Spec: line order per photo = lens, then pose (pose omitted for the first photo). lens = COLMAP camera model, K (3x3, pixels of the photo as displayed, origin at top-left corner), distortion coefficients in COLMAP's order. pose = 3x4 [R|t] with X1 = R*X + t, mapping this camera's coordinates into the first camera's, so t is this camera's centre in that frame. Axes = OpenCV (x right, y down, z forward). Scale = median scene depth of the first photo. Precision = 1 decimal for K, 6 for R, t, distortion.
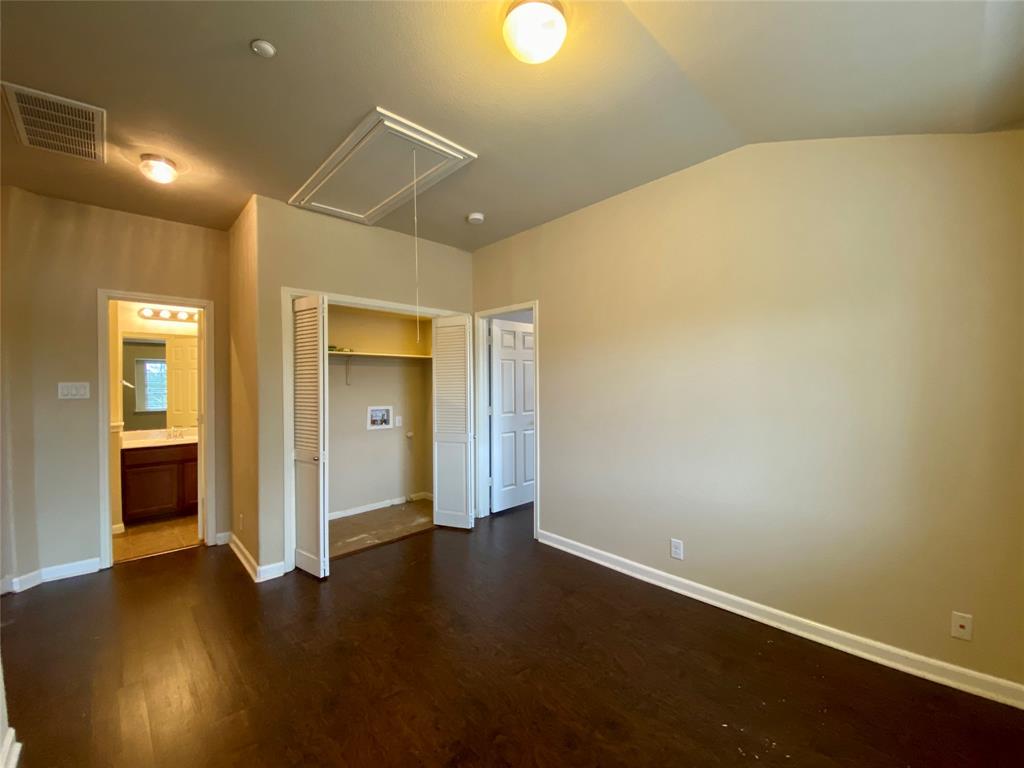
lens RADIAL K [[416.0, 0, 512.6], [0, 416.0, 381.4], [0, 0, 1]] dist [0.011165, -0.015884]
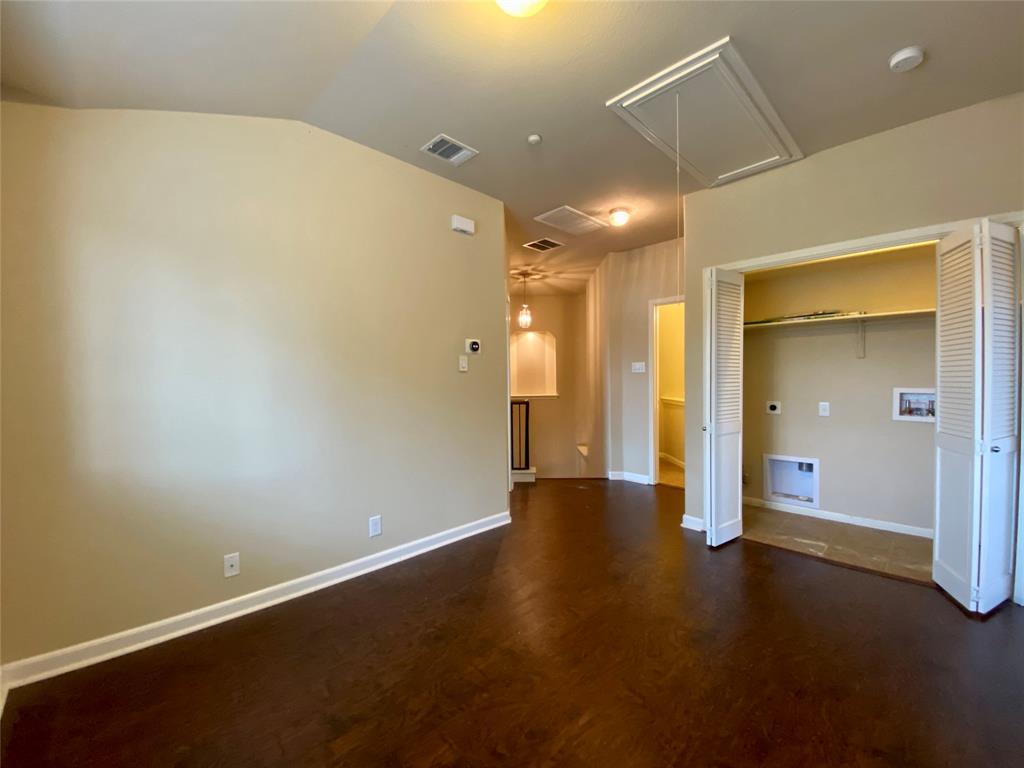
lens RADIAL K [[416.0, 0, 513.3], [0, 416.0, 382.8], [0, 0, 1]] dist [0.011165, -0.015884]
pose [[0.002455, 0.022375, -0.999747, 0.531184], [0.014252, 0.999647, 0.022408, 0.038137], [0.999895, -0.014303, 0.002136, 0.491823]]
